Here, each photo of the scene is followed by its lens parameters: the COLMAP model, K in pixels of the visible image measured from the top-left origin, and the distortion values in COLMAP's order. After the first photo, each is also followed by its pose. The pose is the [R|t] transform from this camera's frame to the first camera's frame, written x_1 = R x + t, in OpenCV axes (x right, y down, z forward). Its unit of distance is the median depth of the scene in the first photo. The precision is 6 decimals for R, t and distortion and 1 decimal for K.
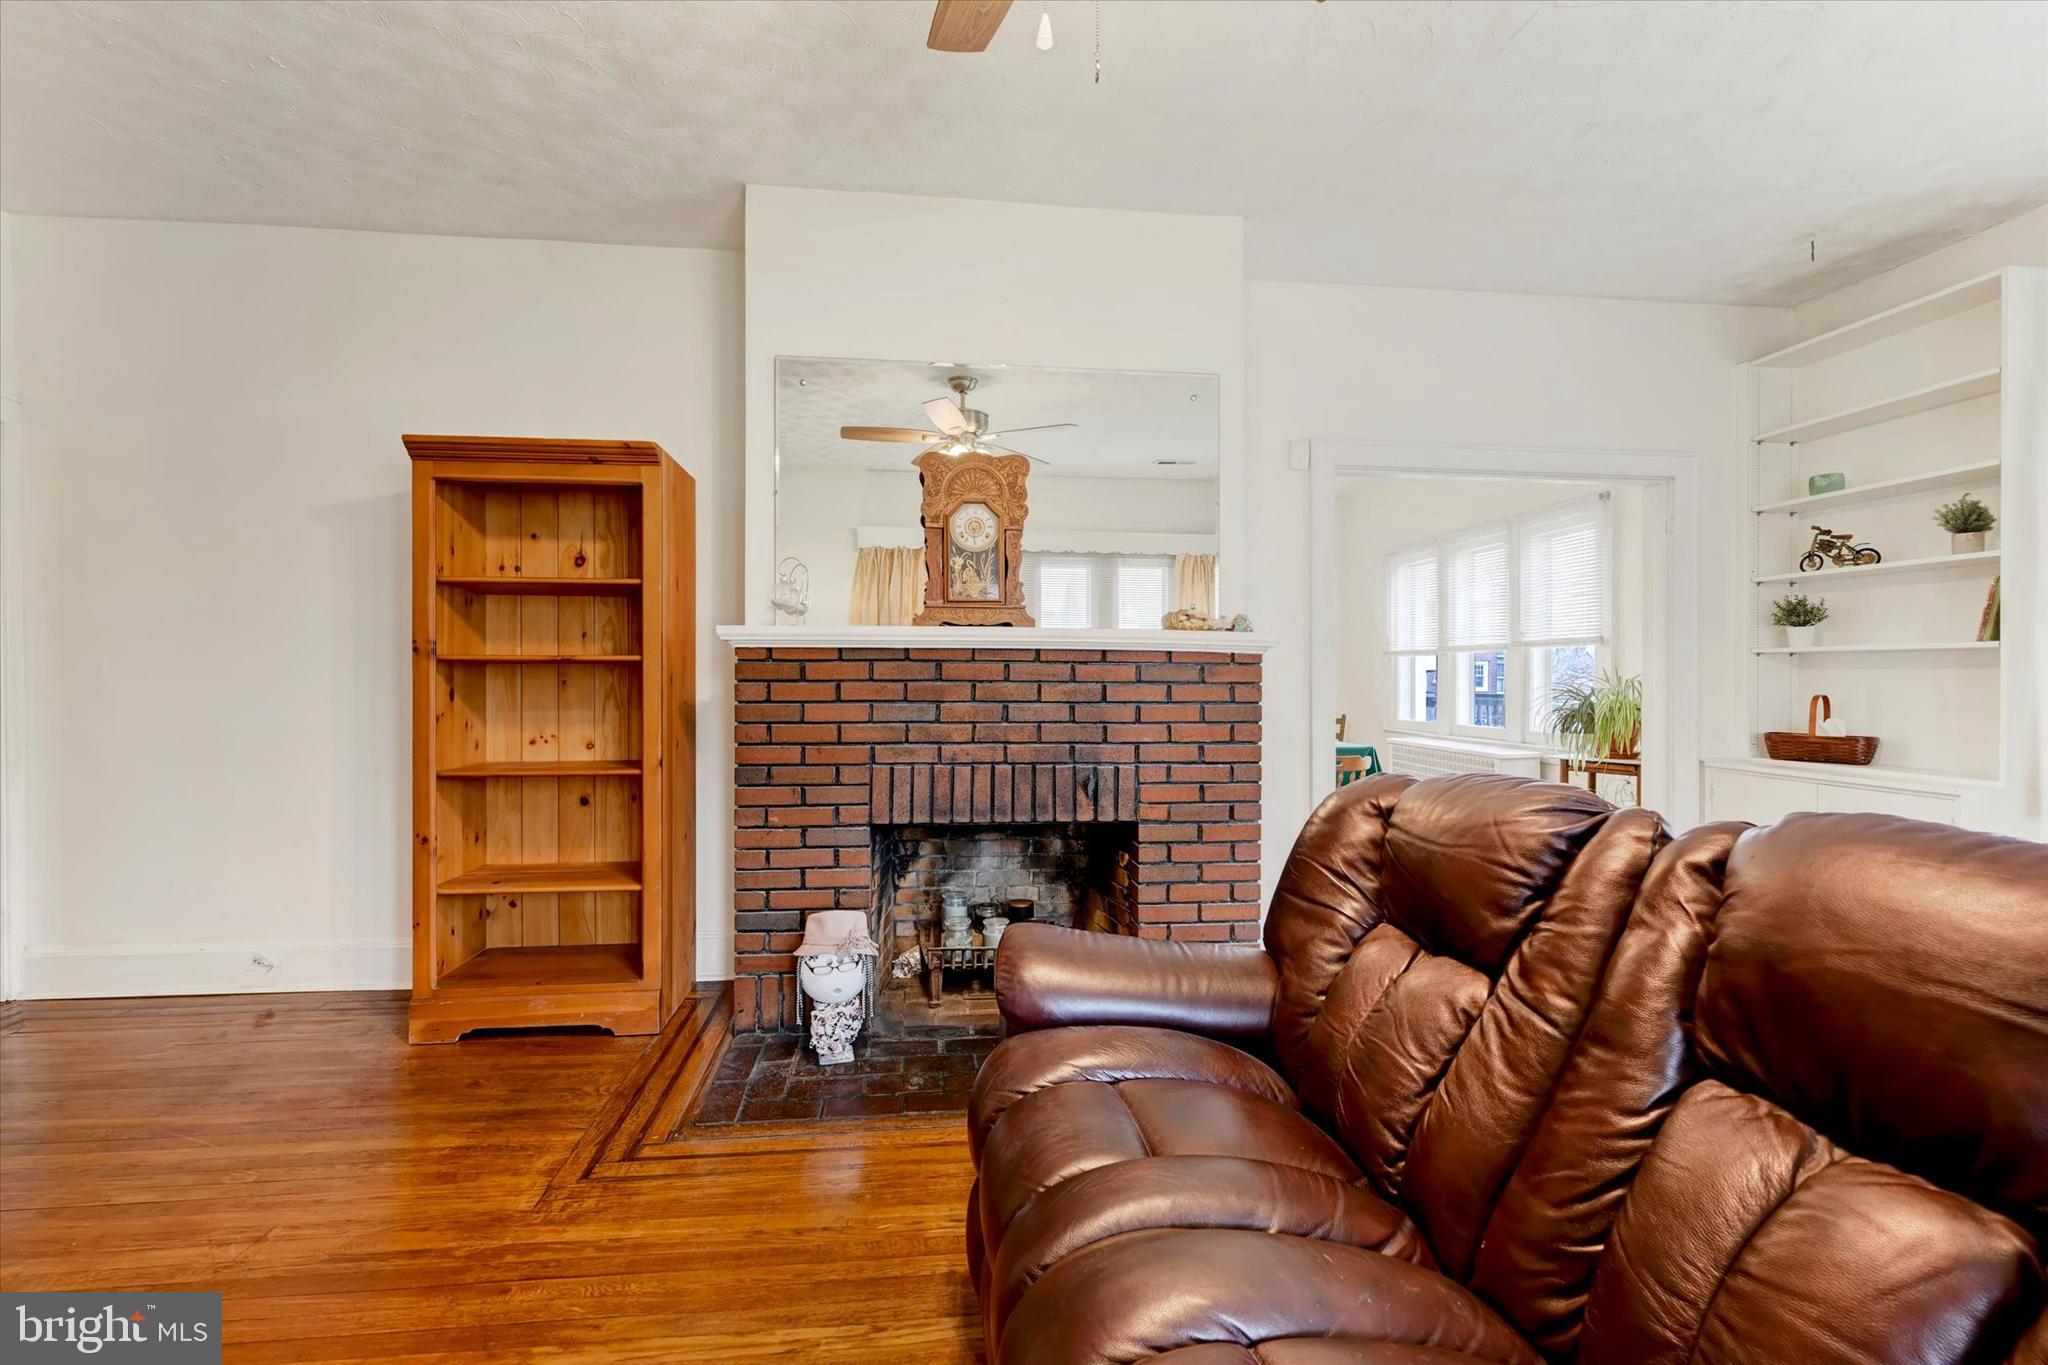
lens RADIAL K [[843.5, 0, 1008.8], [0, 843.5, 678.6], [0, 0, 1]] dist [-0.001220, 0.000991]
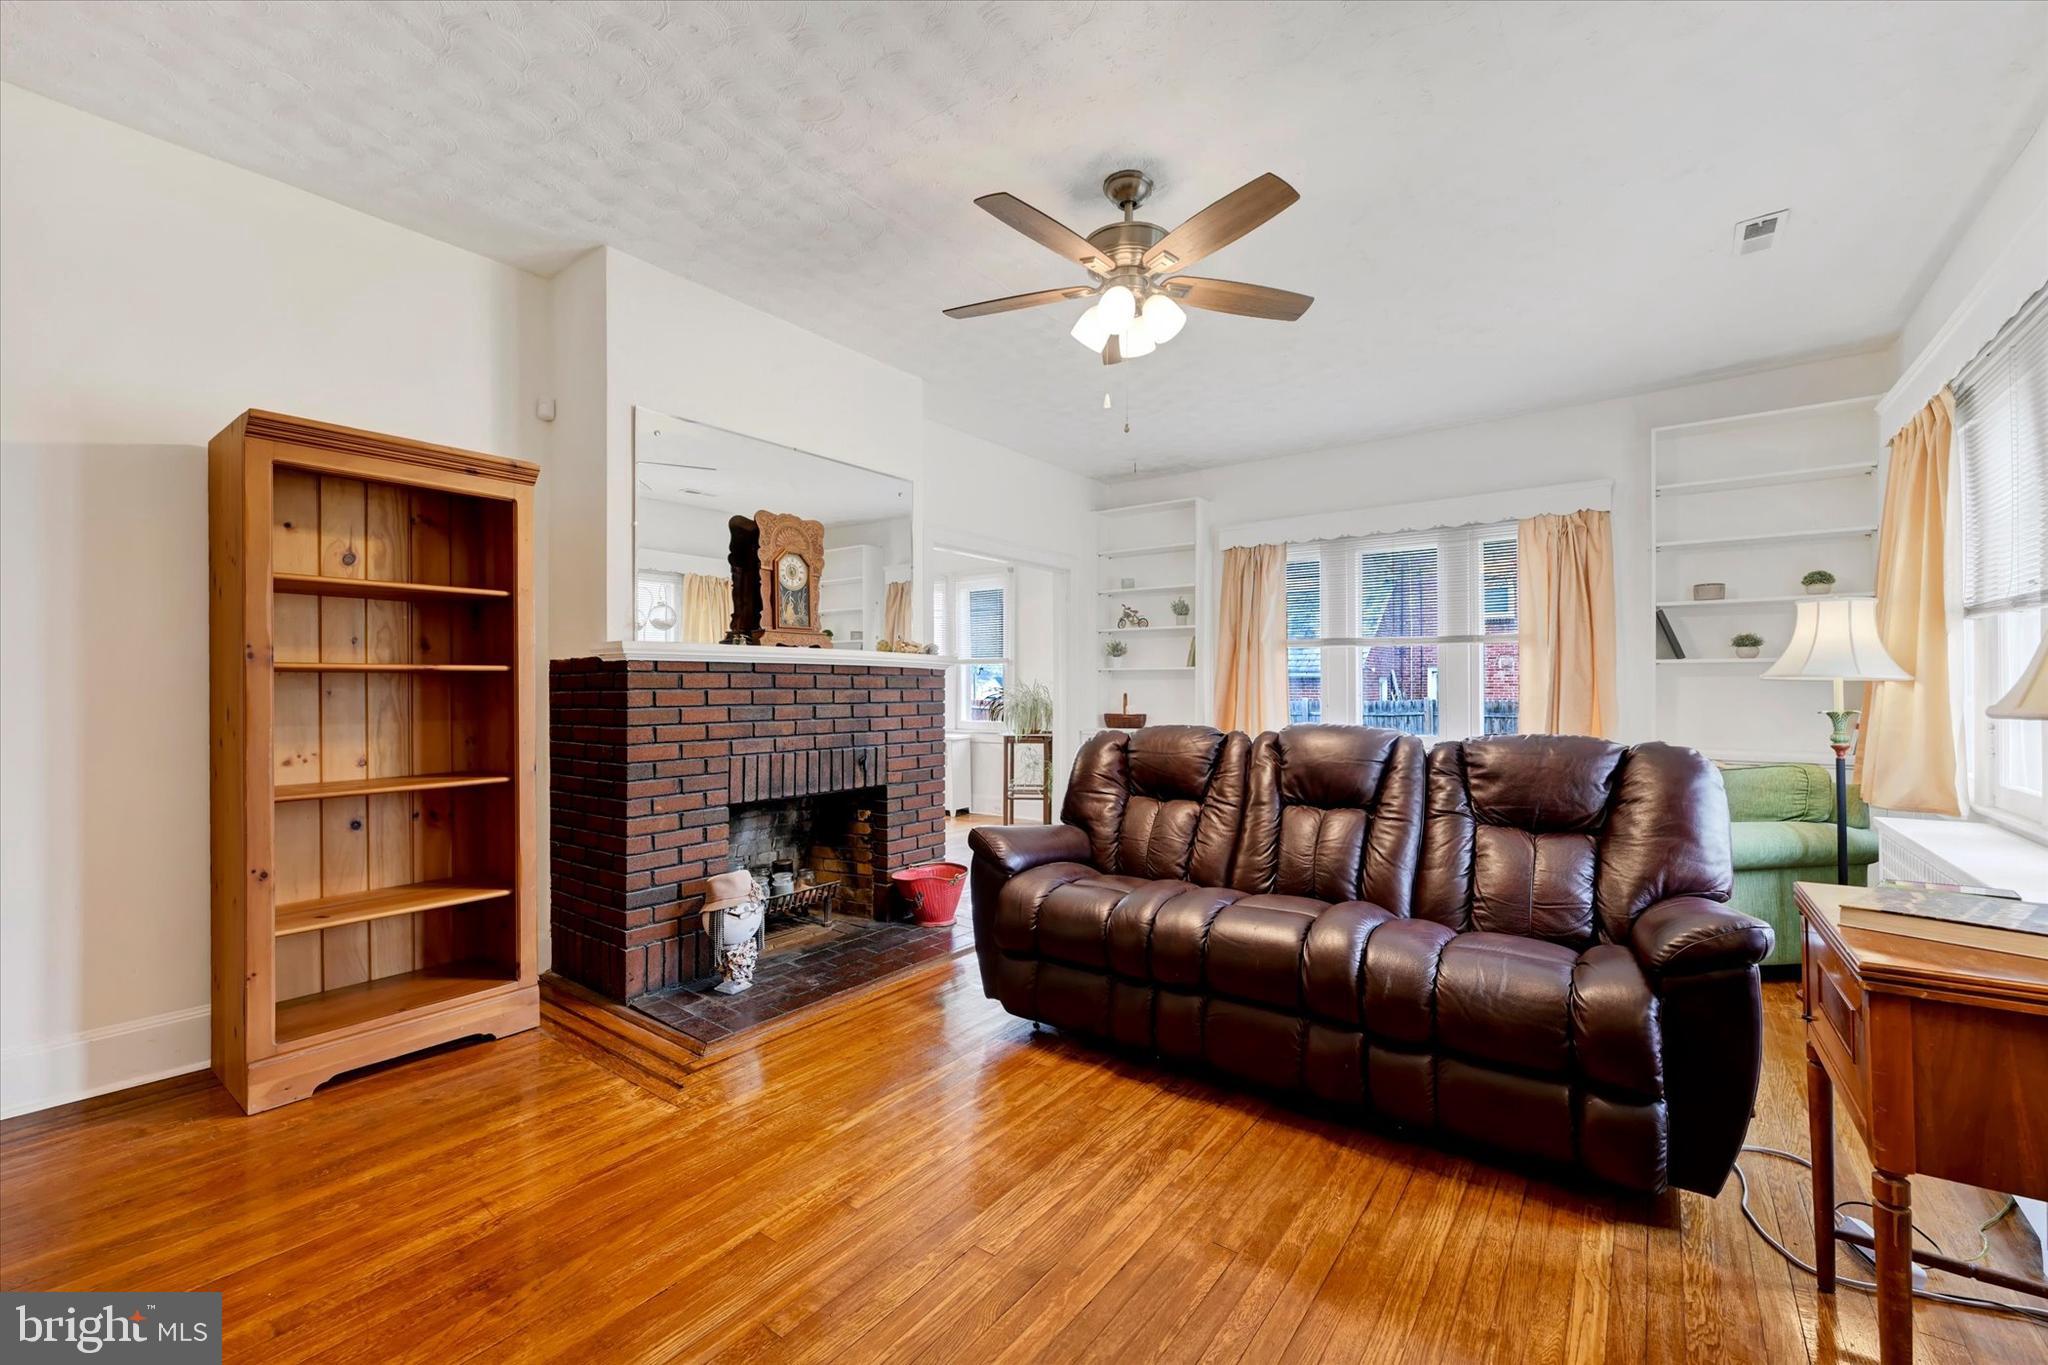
lens RADIAL K [[843.5, 0, 1022.3], [0, 843.5, 677.7], [0, 0, 1]] dist [-0.001220, 0.000991]
pose [[0.678376, 0.002508, 0.734710, -0.756480], [0.005948, 0.999943, -0.008906, 0.000136], [-0.734691, 0.010412, 0.678322, -0.155125]]
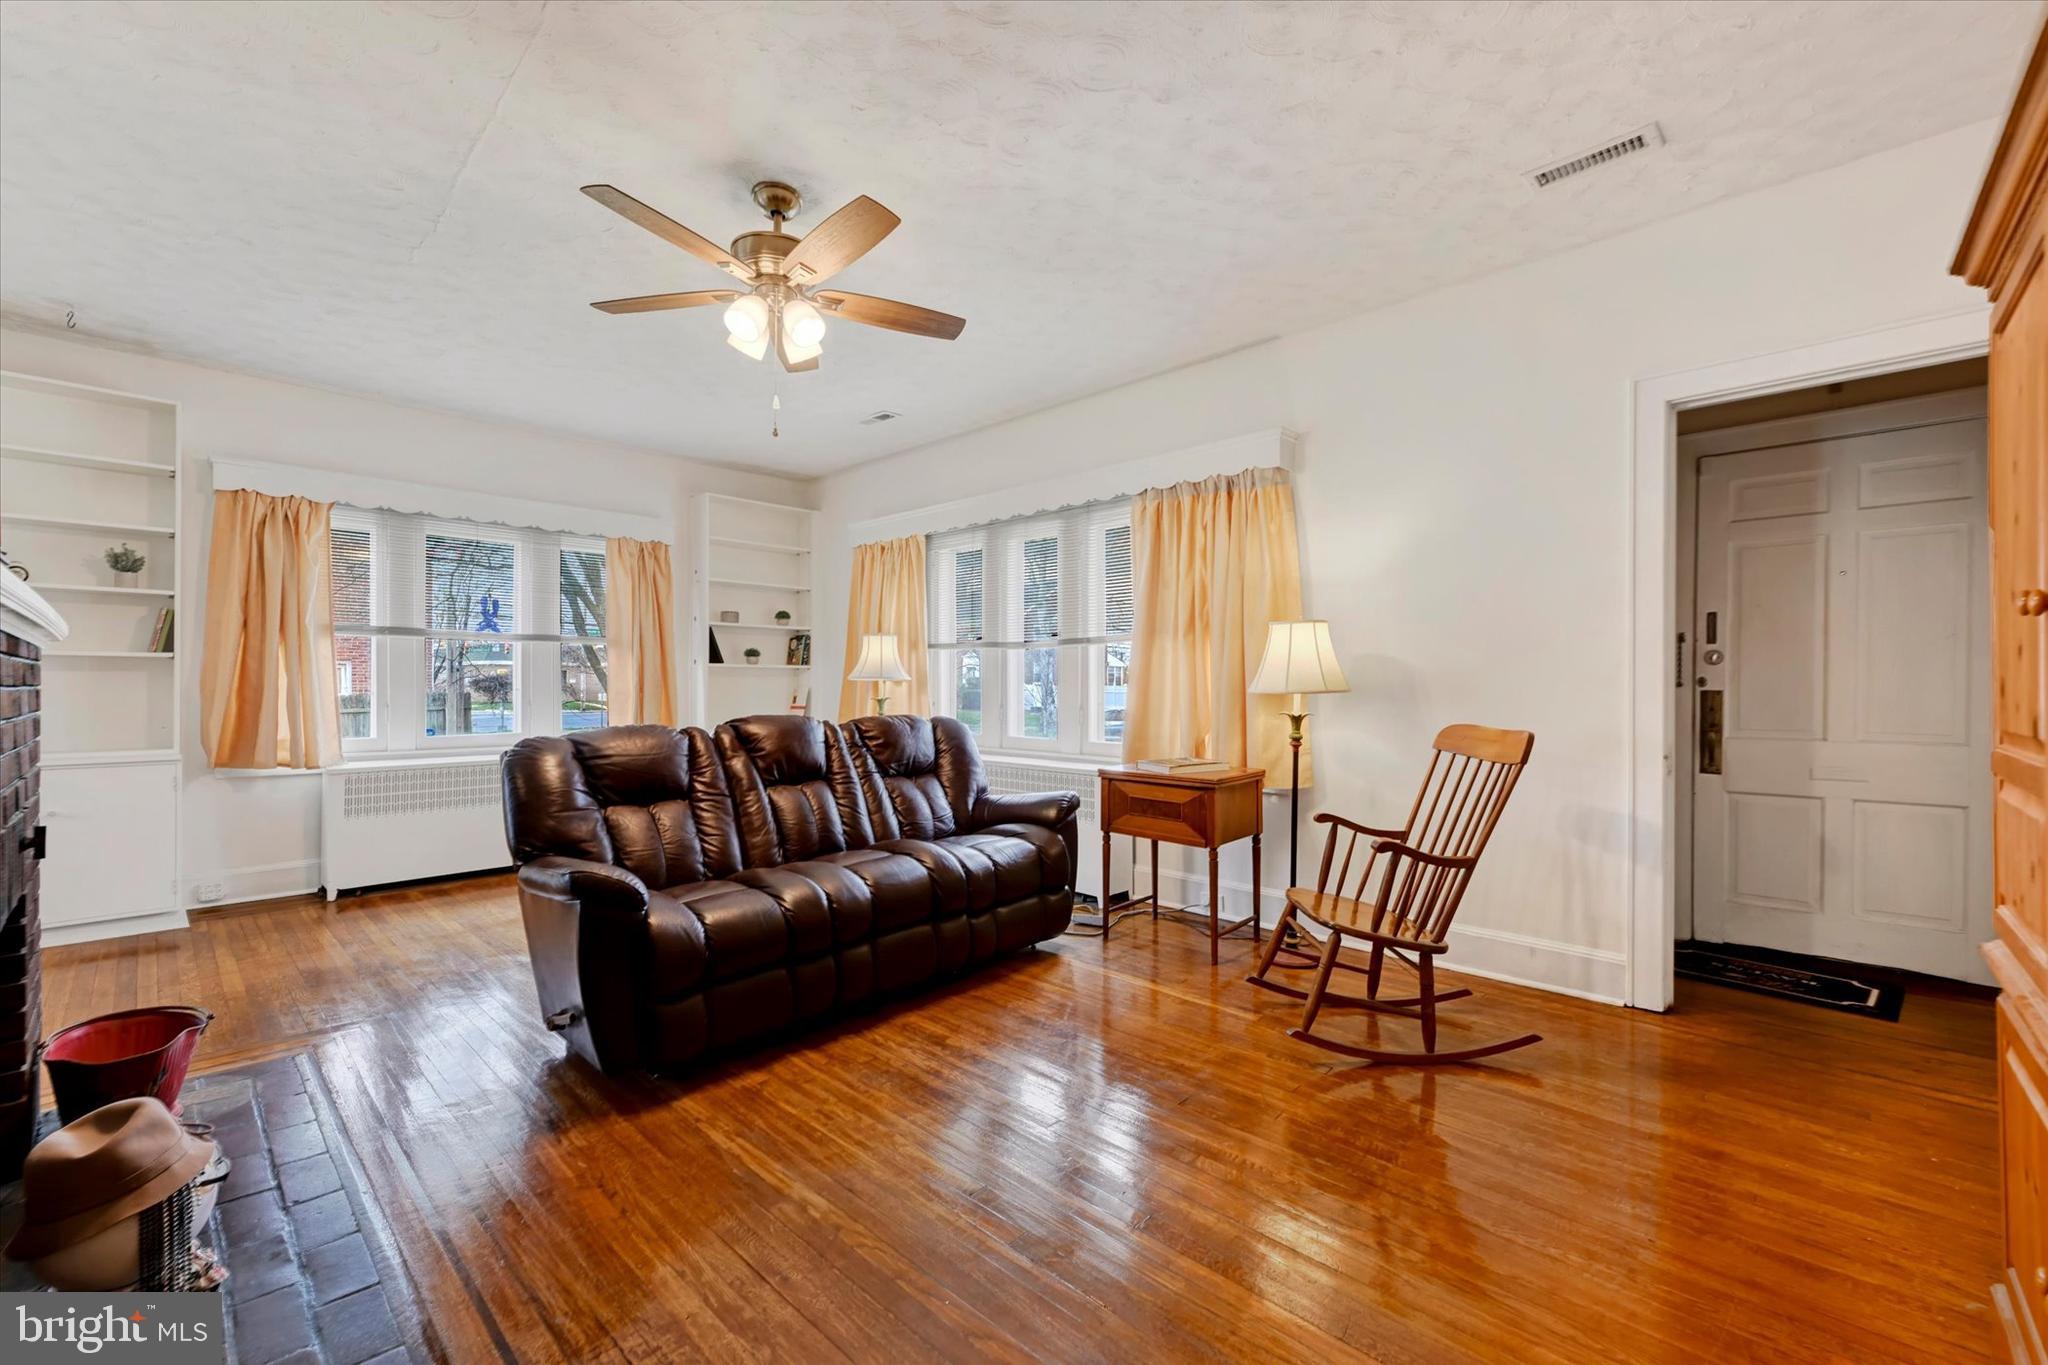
lens RADIAL K [[843.5, 0, 1017.2], [0, 843.5, 678.8], [0, 0, 1]] dist [-0.001220, 0.000991]
pose [[-0.659726, -0.000457, 0.751506, -0.906970], [-0.000390, 1.000000, 0.000265, -0.005756], [-0.751506, -0.000119, -0.659726, 0.900895]]
